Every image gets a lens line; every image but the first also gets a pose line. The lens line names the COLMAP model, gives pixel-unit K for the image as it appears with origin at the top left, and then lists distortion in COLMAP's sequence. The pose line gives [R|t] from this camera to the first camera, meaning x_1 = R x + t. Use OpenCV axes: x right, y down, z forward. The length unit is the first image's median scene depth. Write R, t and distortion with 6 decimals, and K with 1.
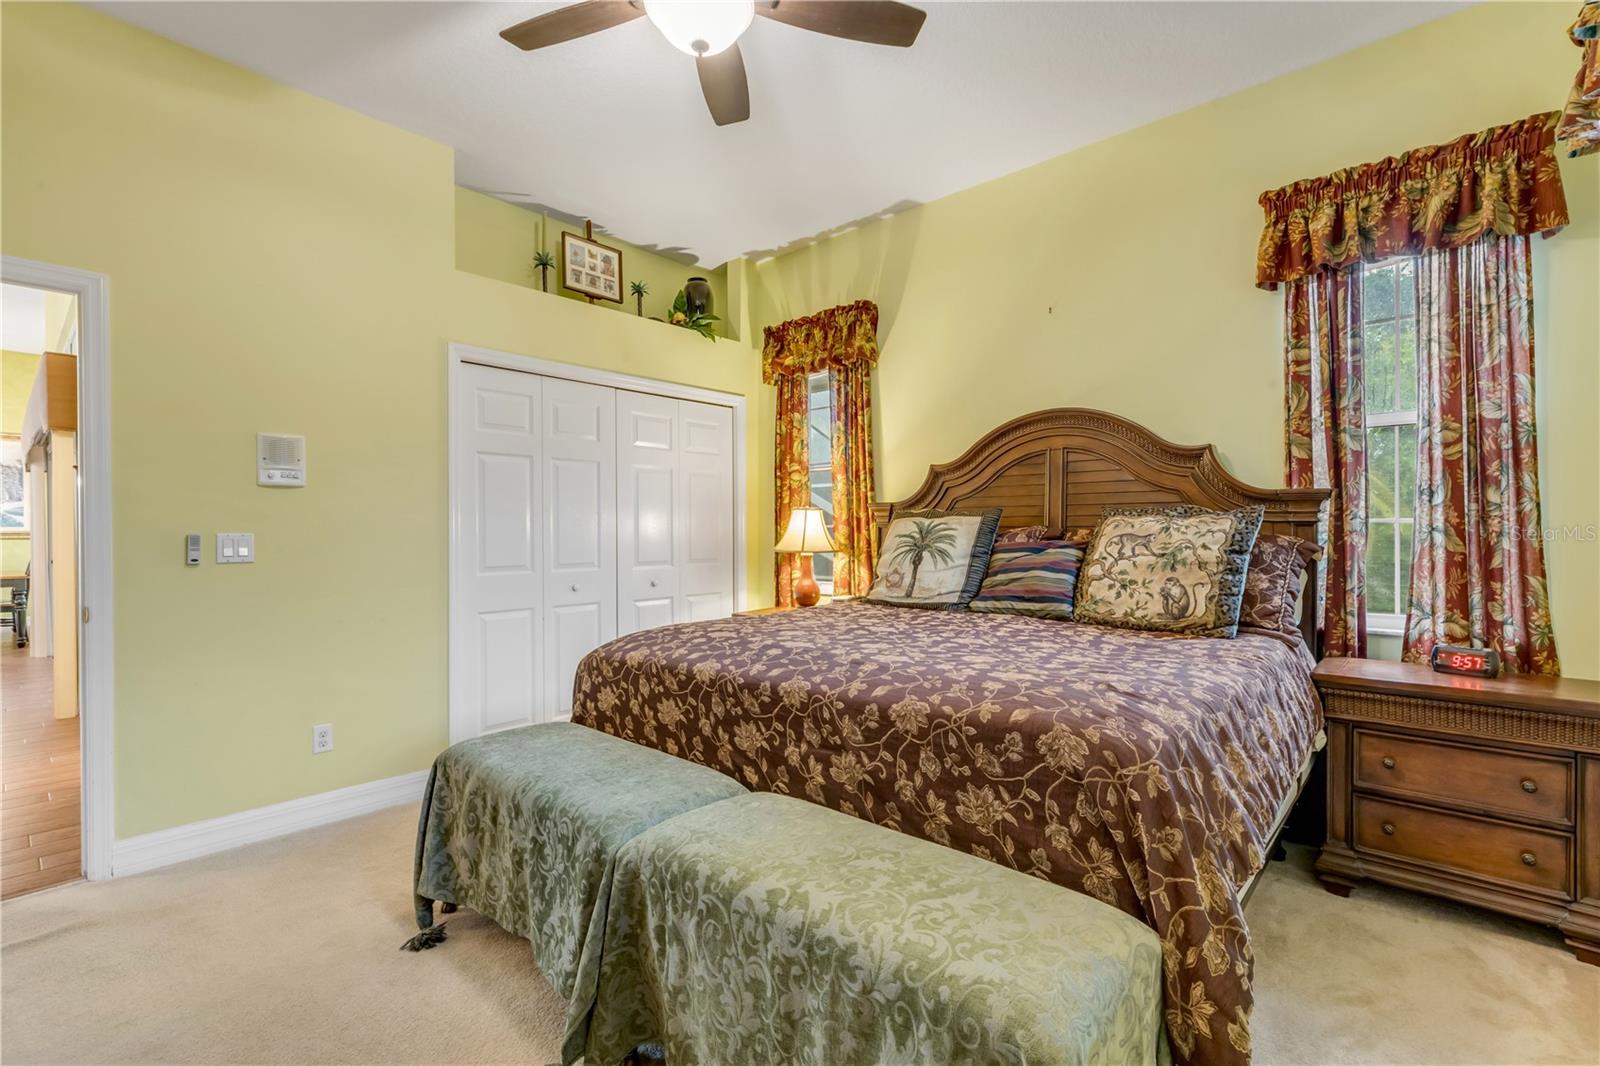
lens RADIAL K [[724.3, 0, 791.9], [0, 724.3, 535.2], [0, 0, 1]] dist [0.002862, -0.000882]
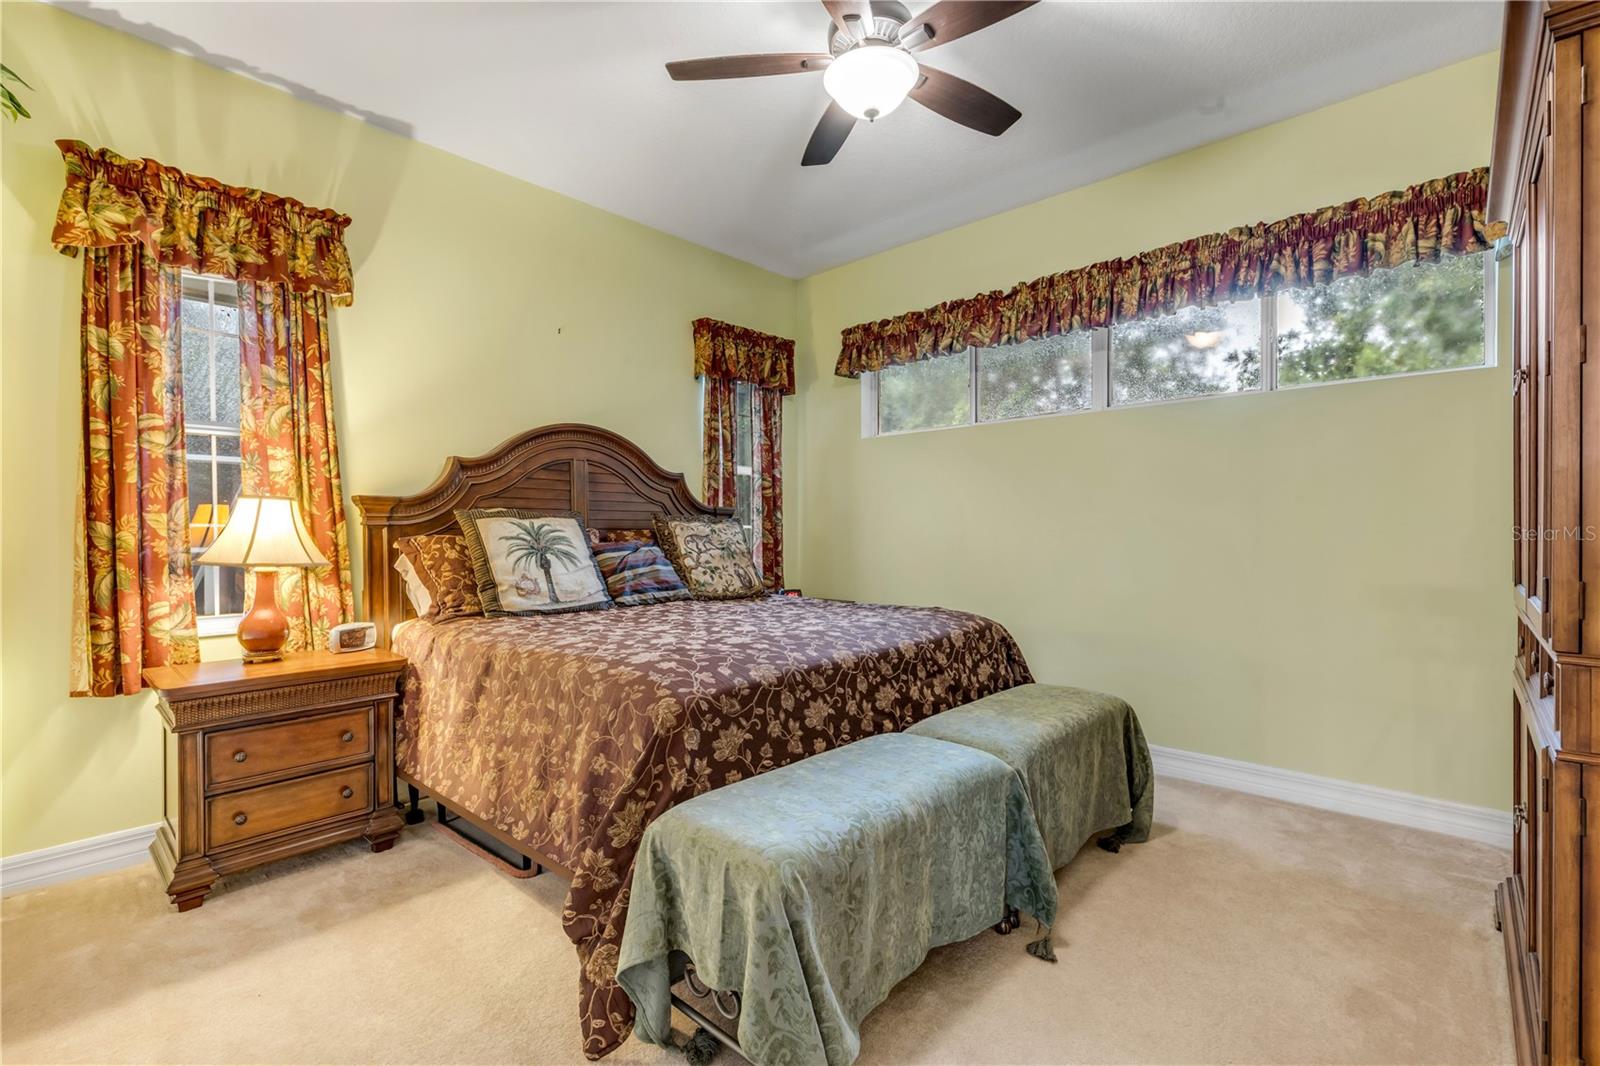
lens RADIAL K [[724.3, 0, 791.3], [0, 724.3, 530.9], [0, 0, 1]] dist [0.002862, -0.000882]
pose [[0.007874, 0.003190, 0.999964, -1.021915], [0.006613, 0.999973, -0.003242, -0.003719], [-0.999947, 0.006638, 0.007853, 0.894320]]
